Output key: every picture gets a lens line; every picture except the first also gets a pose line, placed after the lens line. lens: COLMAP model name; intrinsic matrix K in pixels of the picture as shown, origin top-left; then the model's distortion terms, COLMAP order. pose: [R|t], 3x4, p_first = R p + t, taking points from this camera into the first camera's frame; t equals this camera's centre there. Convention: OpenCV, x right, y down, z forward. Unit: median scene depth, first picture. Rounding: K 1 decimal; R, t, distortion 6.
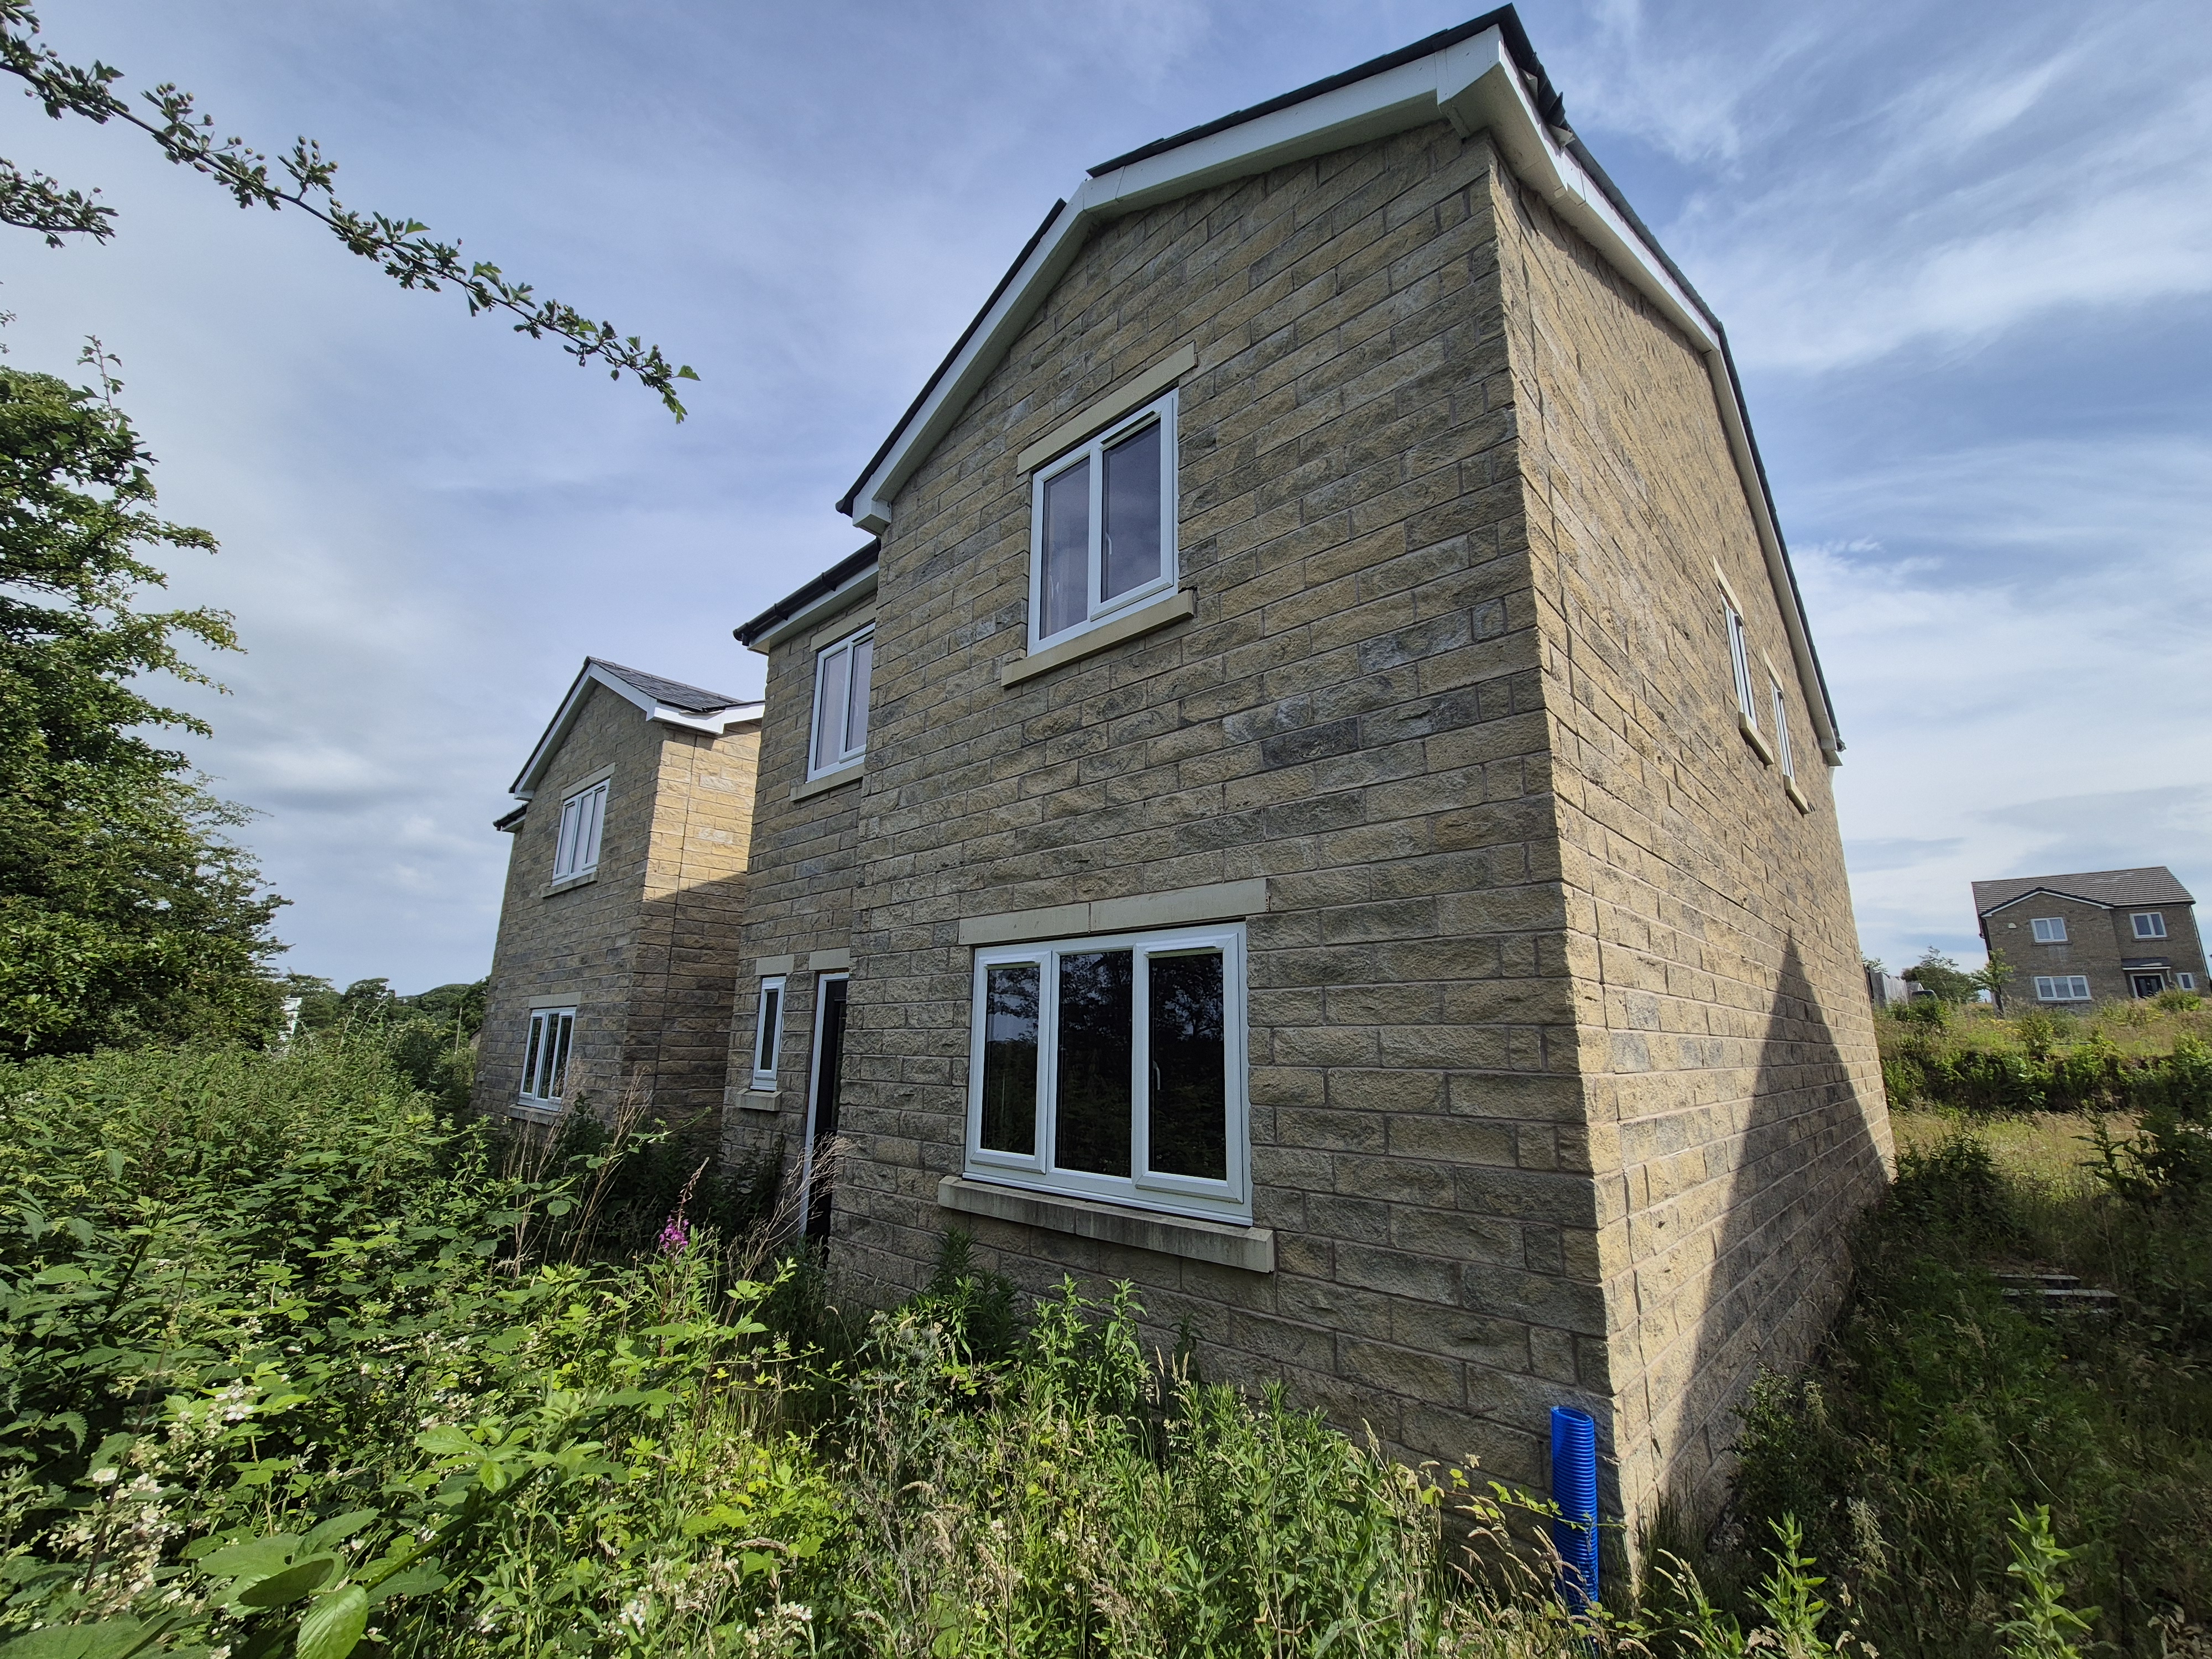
lens RADIAL K [[918.4, 0, 1113.2], [0, 918.4, 830.9], [0, 0, 1]] dist [0.003695, -0.001045]
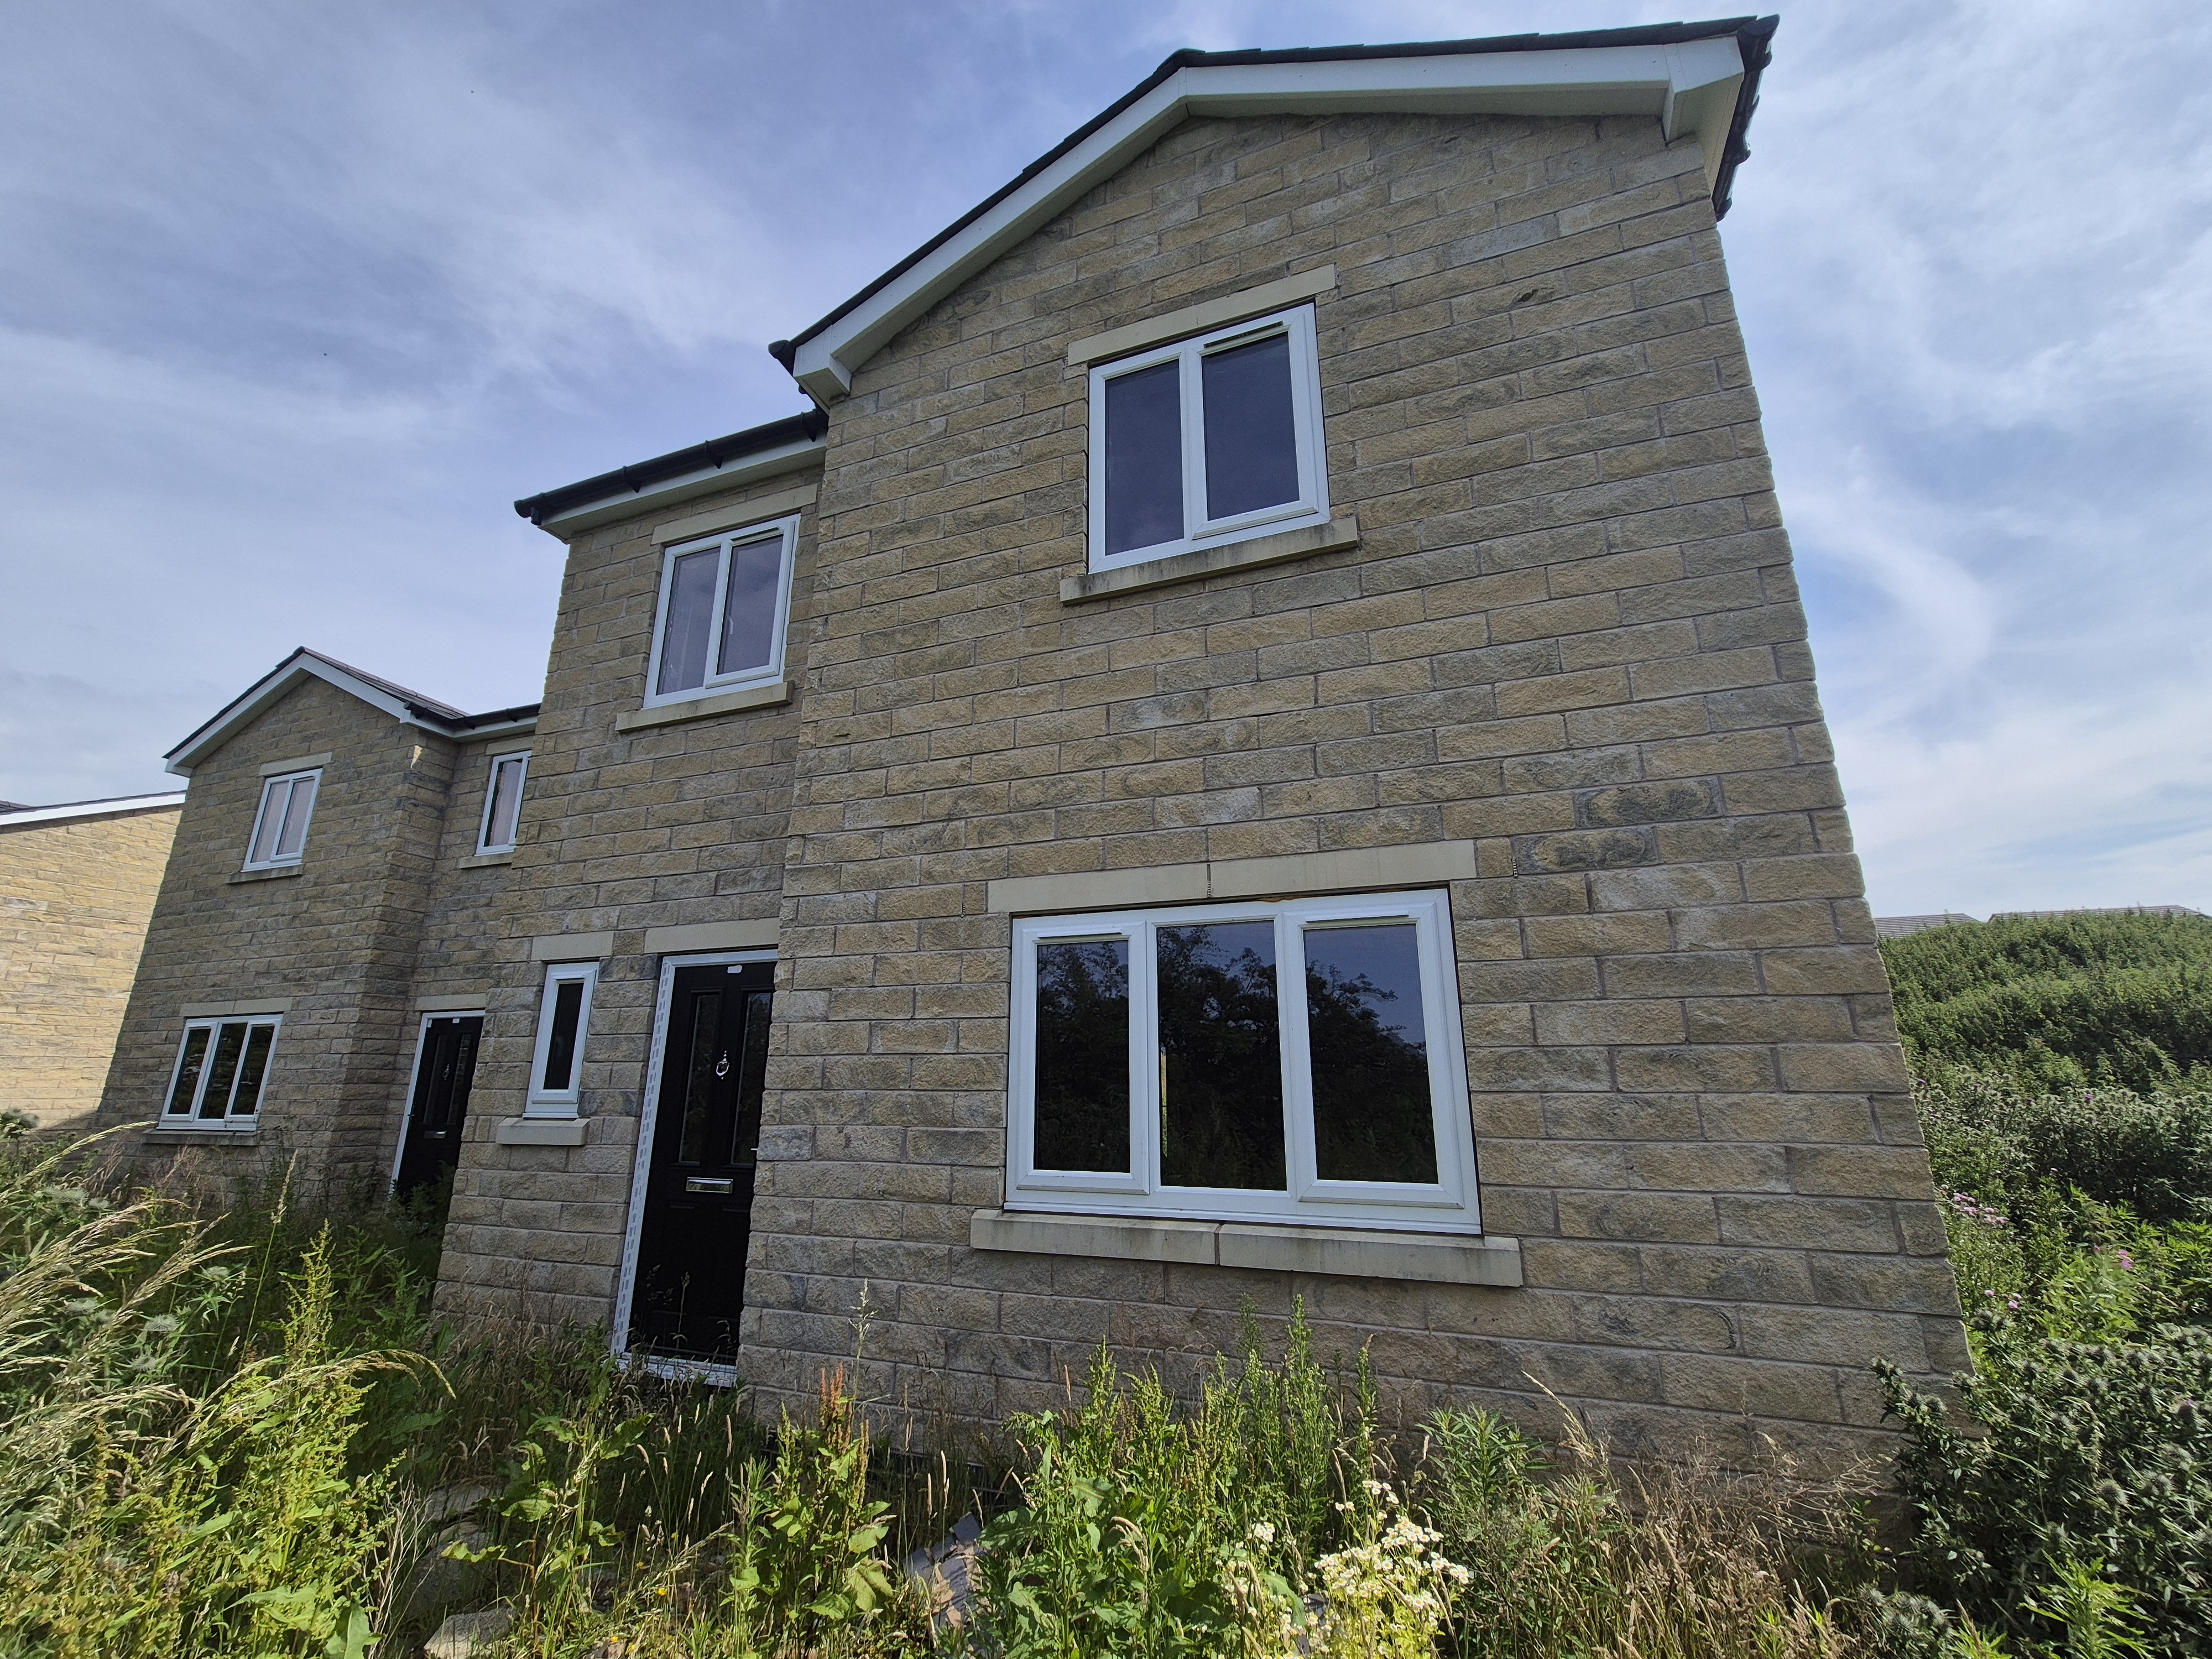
lens RADIAL K [[918.4, 0, 1111.9], [0, 918.4, 826.1], [0, 0, 1]] dist [0.003695, -0.001045]
pose [[0.927354, 0.080748, 0.365367, -0.378519], [-0.069293, 0.996609, -0.044382, 0.078775], [-0.367712, 0.015841, 0.929805, 0.230079]]
